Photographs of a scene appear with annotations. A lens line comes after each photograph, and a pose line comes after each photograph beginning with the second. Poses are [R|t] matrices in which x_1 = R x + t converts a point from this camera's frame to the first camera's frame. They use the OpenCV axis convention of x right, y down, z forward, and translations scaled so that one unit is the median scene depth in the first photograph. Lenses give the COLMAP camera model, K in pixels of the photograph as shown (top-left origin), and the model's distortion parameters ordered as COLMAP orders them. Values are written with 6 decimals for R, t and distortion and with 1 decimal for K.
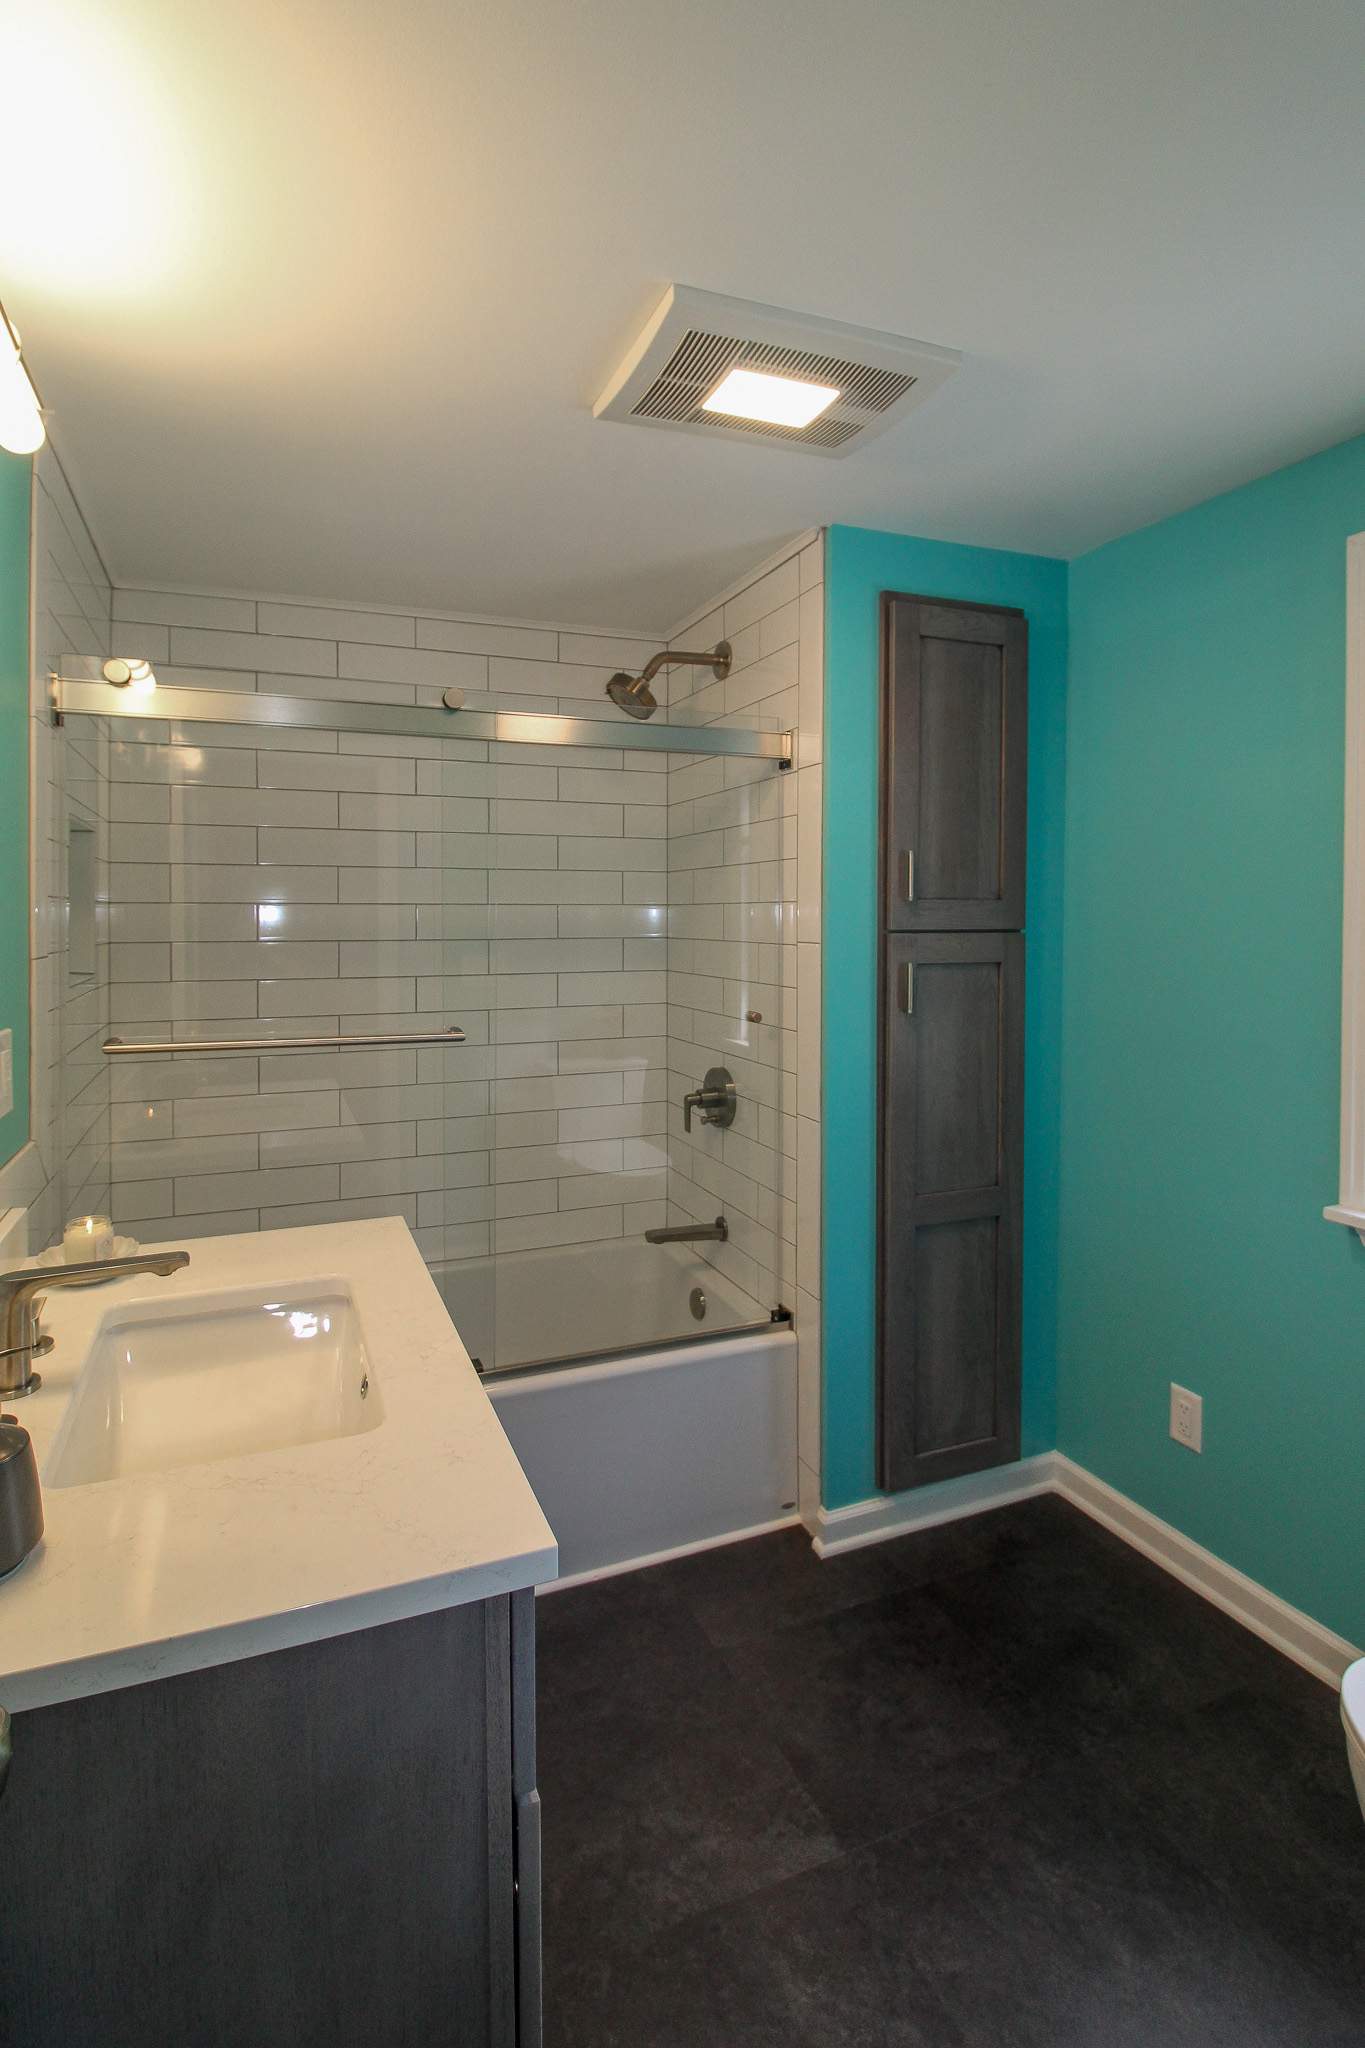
lens RADIAL K [[992.0, 0, 676.3], [0, 992.0, 968.0], [0, 0, 1]] dist [-0.002187, 0.000162]
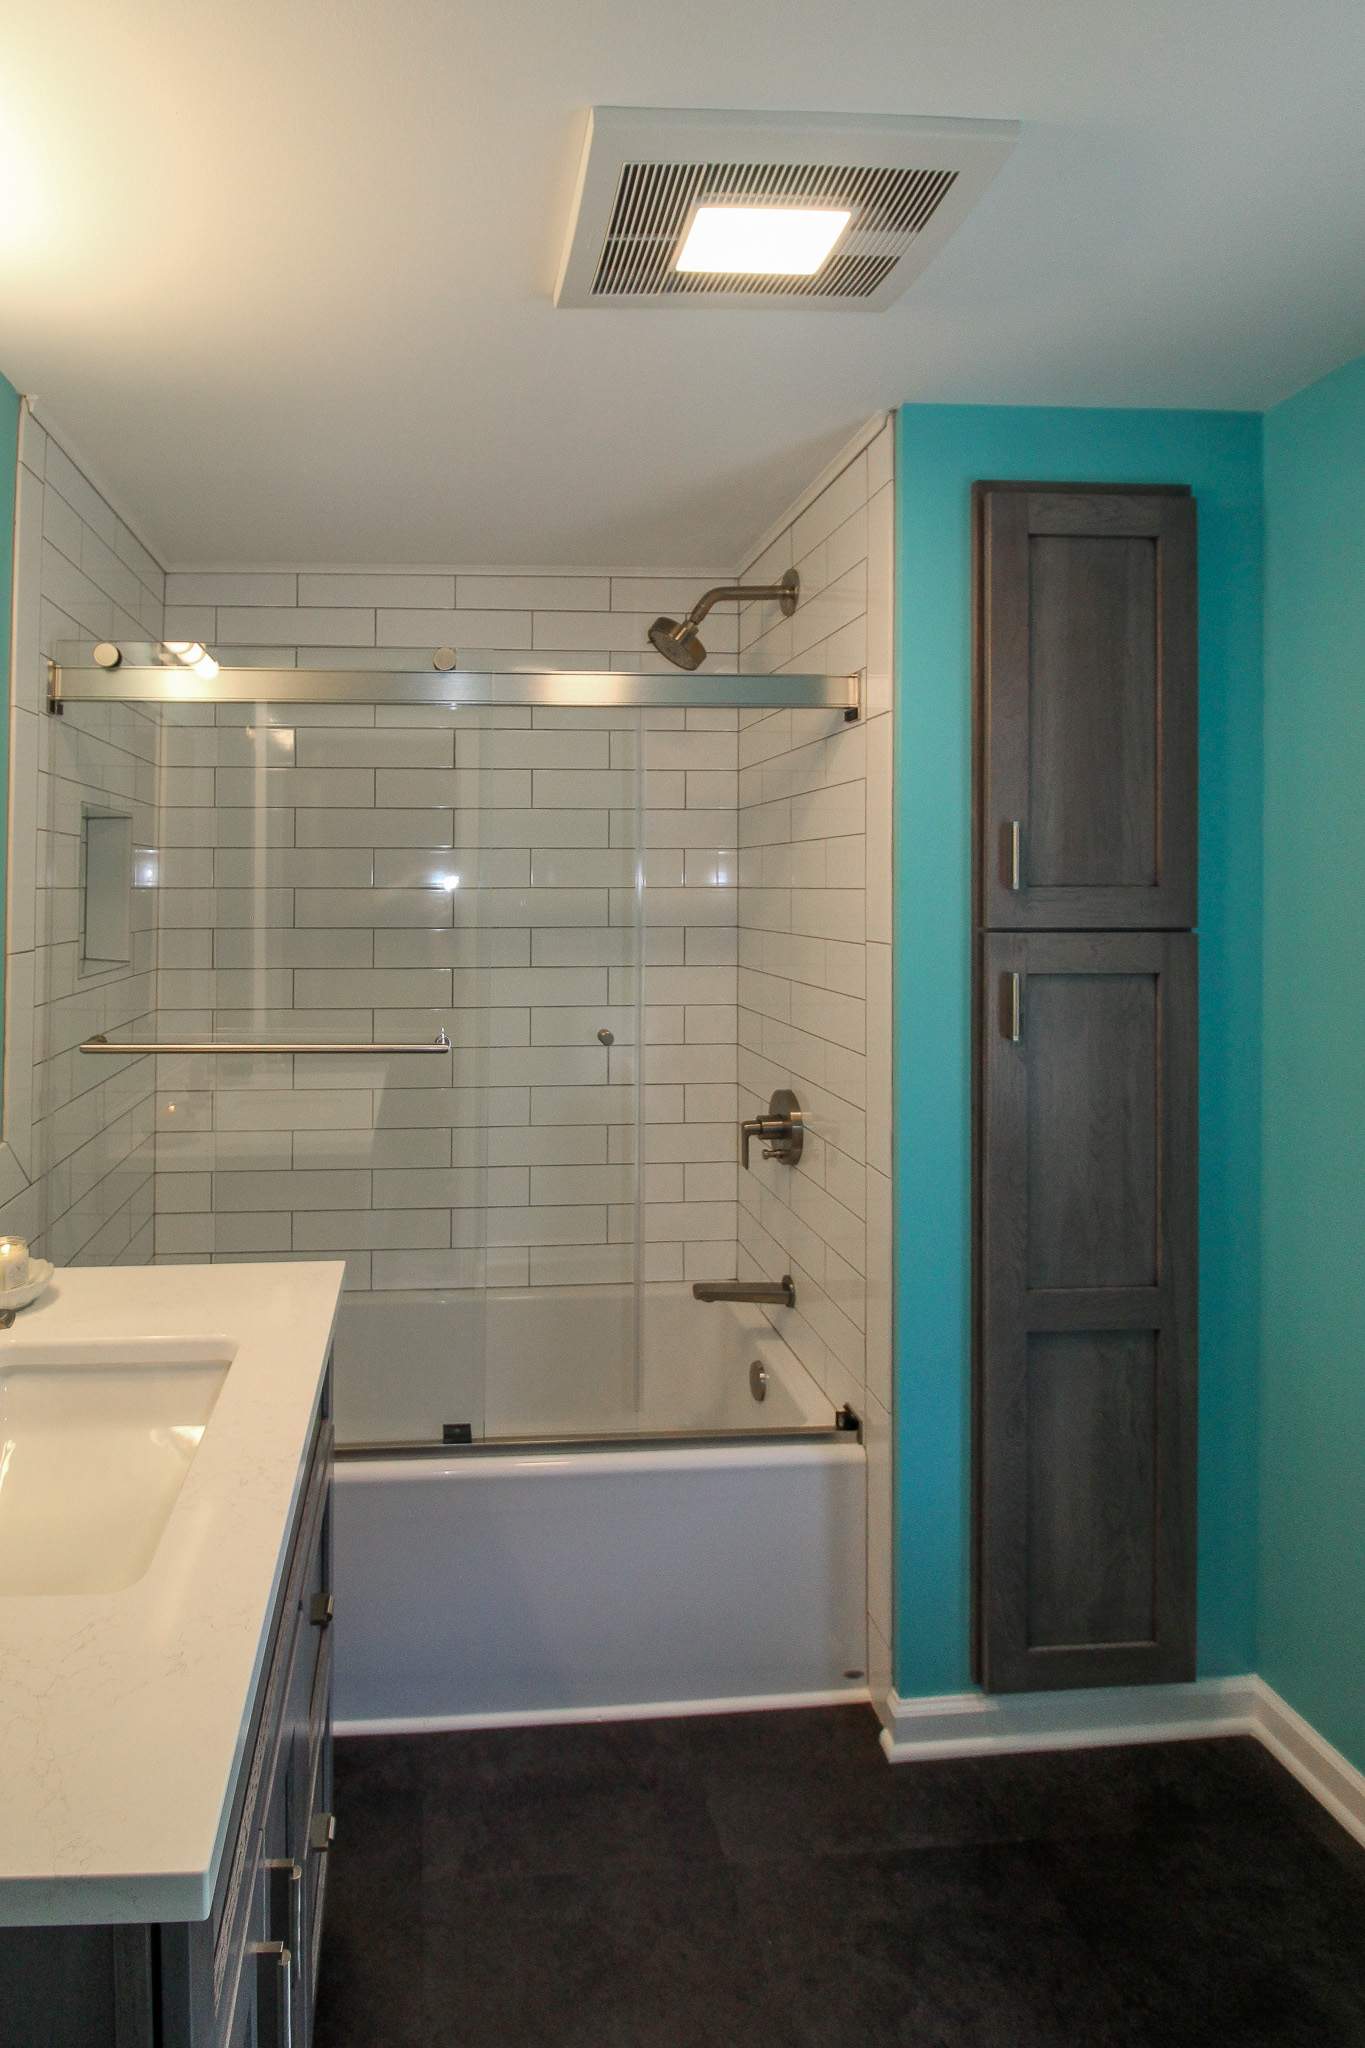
lens RADIAL K [[953.7, 0, 681.2], [0, 953.7, 885.7], [0, 0, 1]] dist [0.001379, -0.006082]
pose [[0.954891, 0.003123, -0.296941, 0.203611], [-0.013124, 0.999412, -0.031690, -0.043290], [0.296668, 0.034158, 0.954370, 0.237812]]
